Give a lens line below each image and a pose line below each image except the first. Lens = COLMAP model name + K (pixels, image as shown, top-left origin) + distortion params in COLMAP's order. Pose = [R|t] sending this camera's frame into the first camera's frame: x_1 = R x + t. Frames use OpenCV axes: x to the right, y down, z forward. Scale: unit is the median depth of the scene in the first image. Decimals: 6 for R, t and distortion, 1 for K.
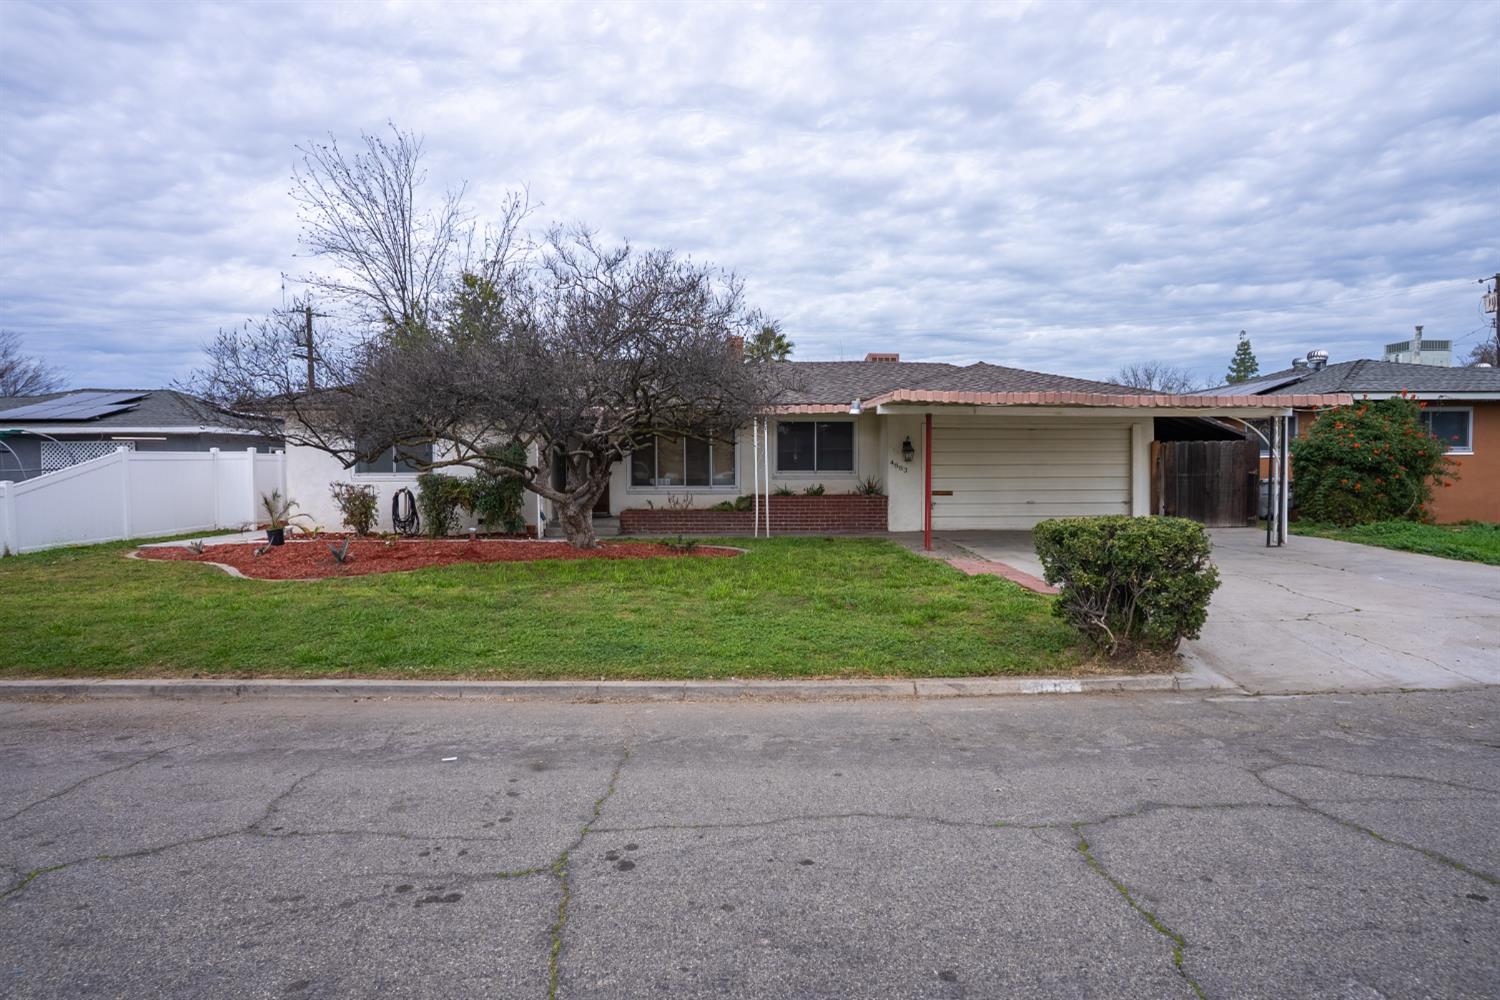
lens RADIAL K [[723.7, 0, 749.9], [0, 723.7, 493.6], [0, 0, 1]] dist [0.002446, 0.000472]
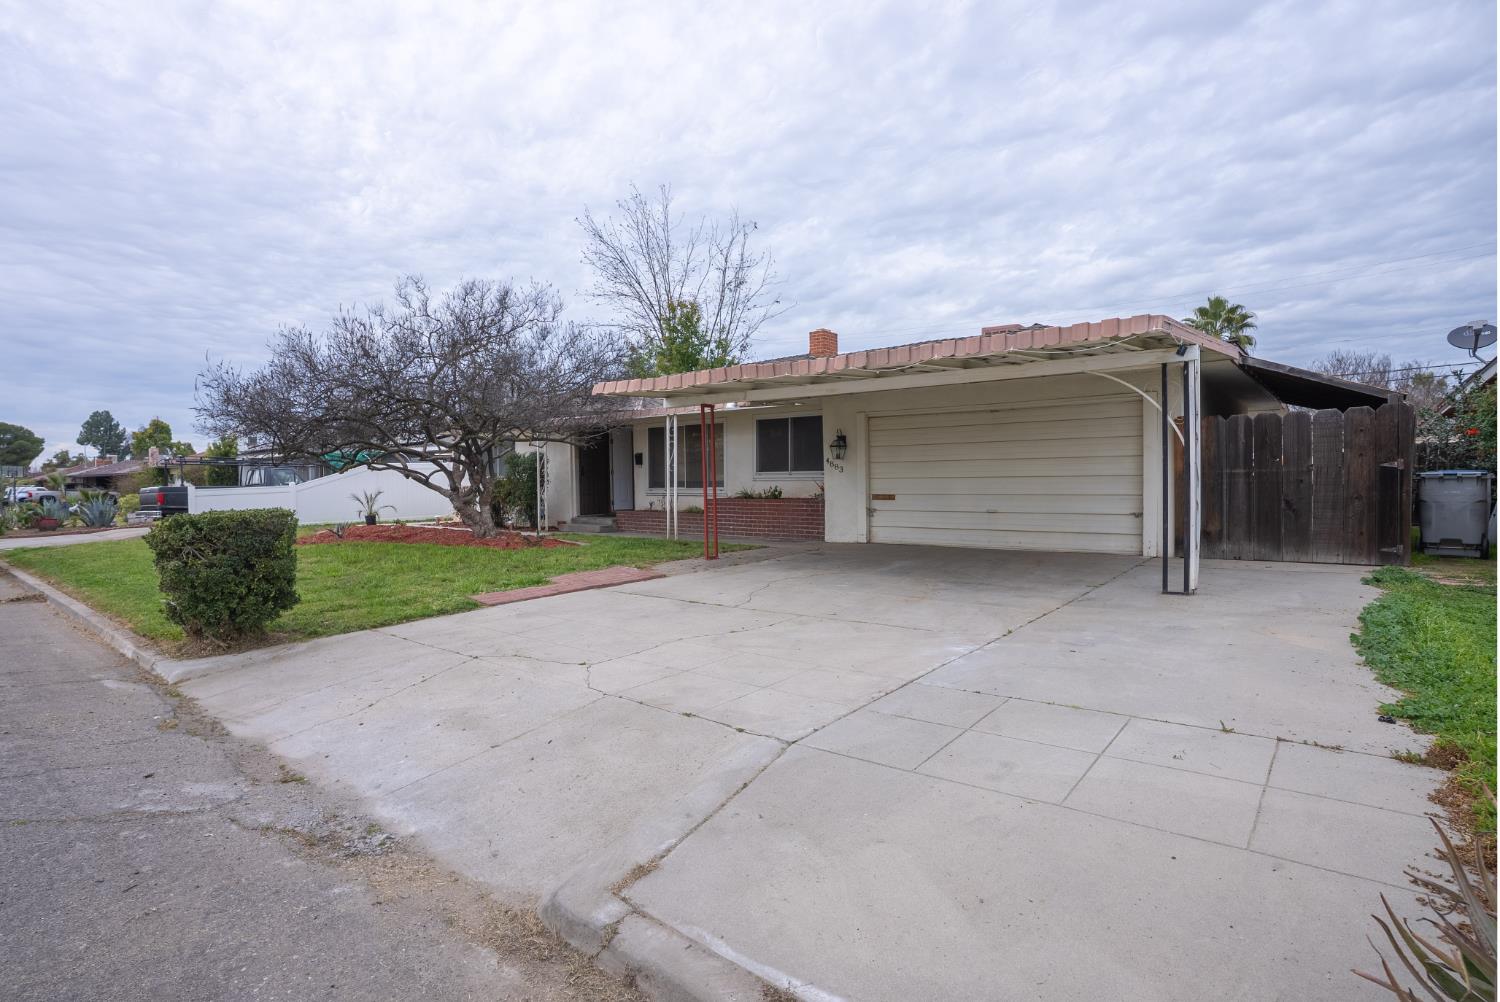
lens RADIAL K [[723.7, 0, 749.9], [0, 723.7, 494.6], [0, 0, 1]] dist [0.002446, 0.000472]
pose [[0.786165, 0.009310, -0.617946, 0.644090], [-0.015894, 0.999860, -0.005156, 0.002993], [0.617812, 0.013875, 0.786204, 0.276203]]
